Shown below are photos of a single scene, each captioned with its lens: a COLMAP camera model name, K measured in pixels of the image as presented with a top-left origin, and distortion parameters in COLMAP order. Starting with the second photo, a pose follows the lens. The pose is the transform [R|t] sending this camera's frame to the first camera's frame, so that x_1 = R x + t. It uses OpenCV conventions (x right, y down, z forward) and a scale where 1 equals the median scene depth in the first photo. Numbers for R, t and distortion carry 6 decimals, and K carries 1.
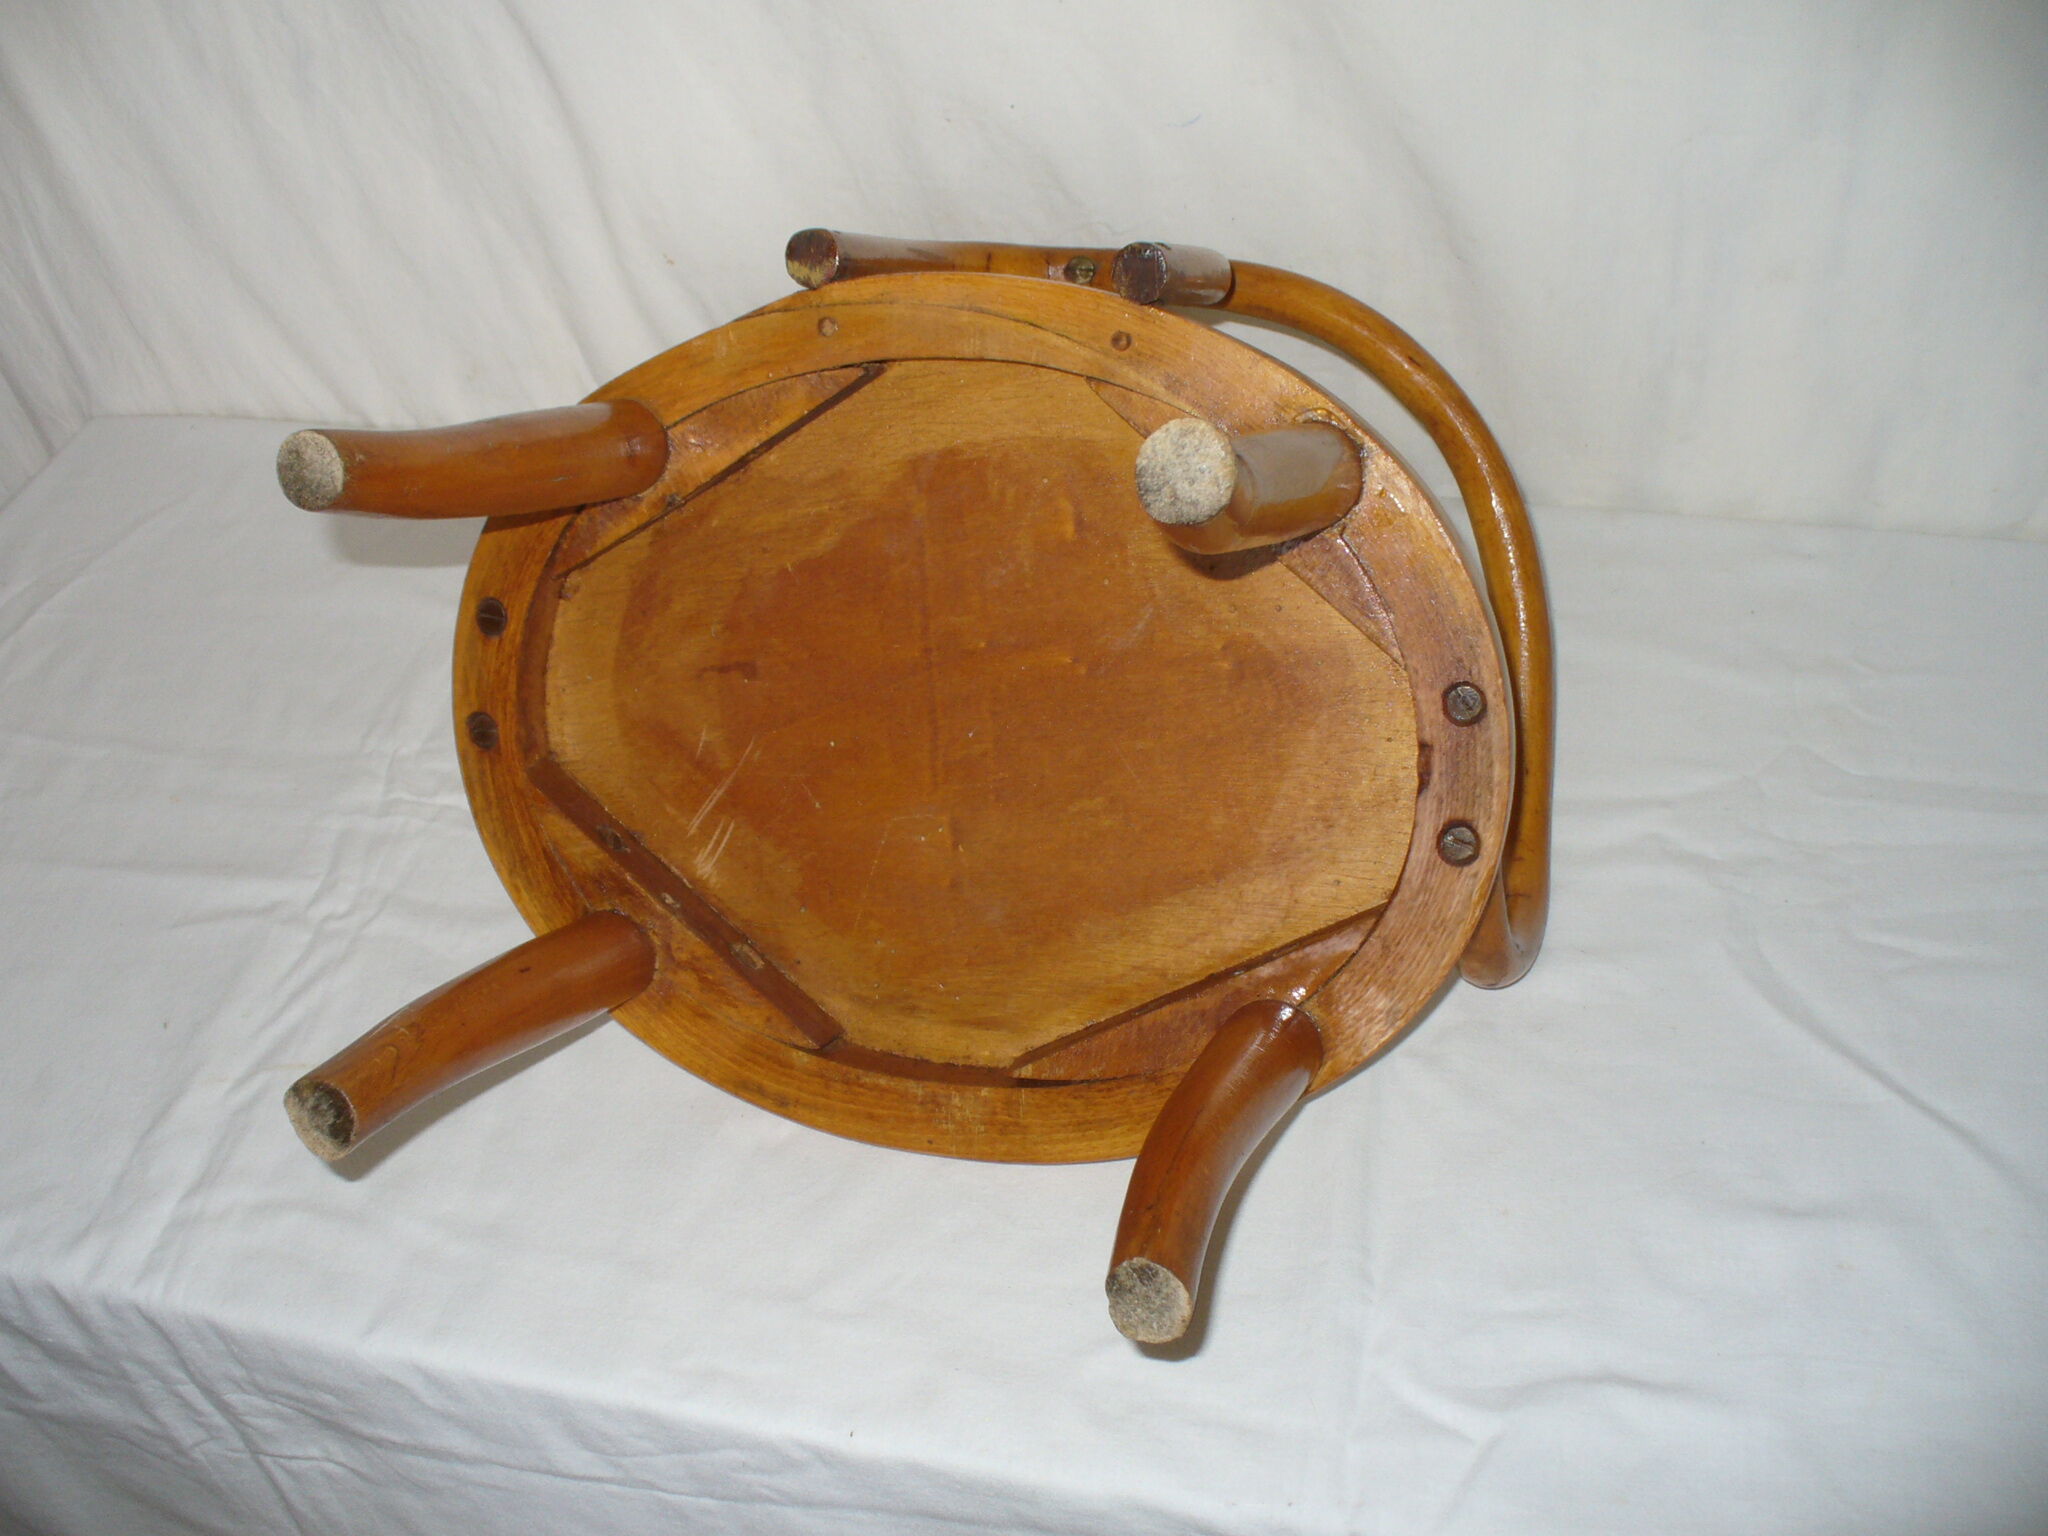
lens RADIAL K [[2346.5, 0, 1024.0], [0, 2346.5, 768.0], [0, 0, 1]] dist [-0.293610, 0.408225]
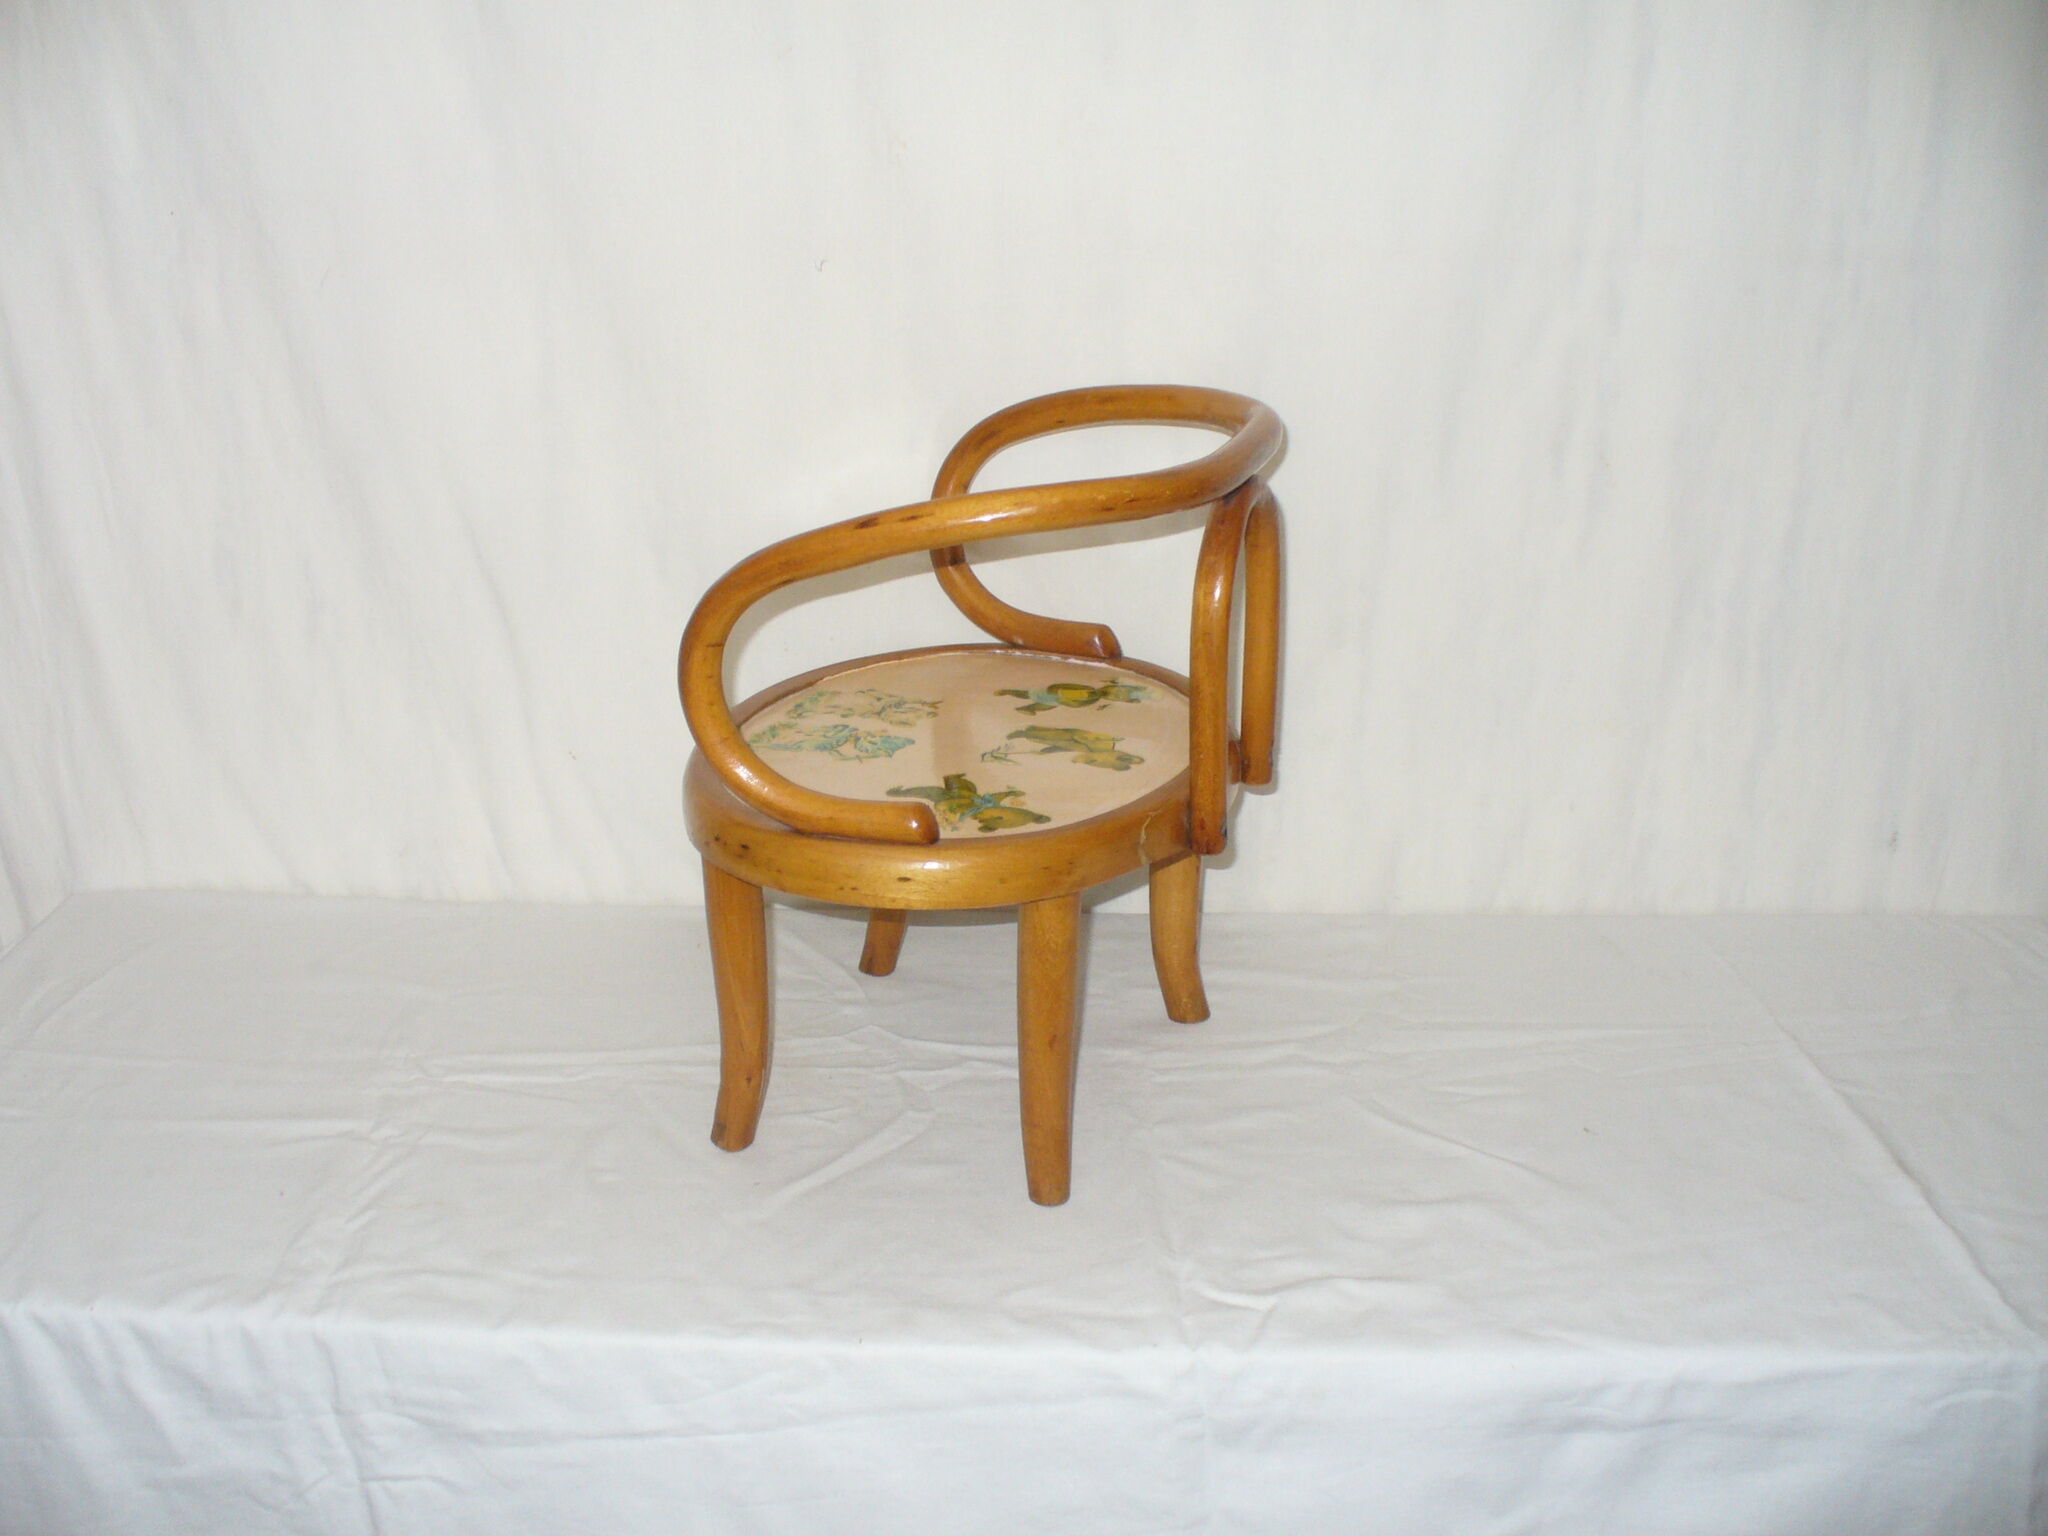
lens RADIAL K [[2346.5, 0, 1024.0], [0, 2346.5, 768.0], [0, 0, 1]] dist [-0.293610, 0.408225]
pose [[0.970077, 0.019541, 0.242008, -0.303430], [0.075053, 0.923803, -0.375440, 0.456766], [-0.230904, 0.382369, 0.894694, -0.458419]]
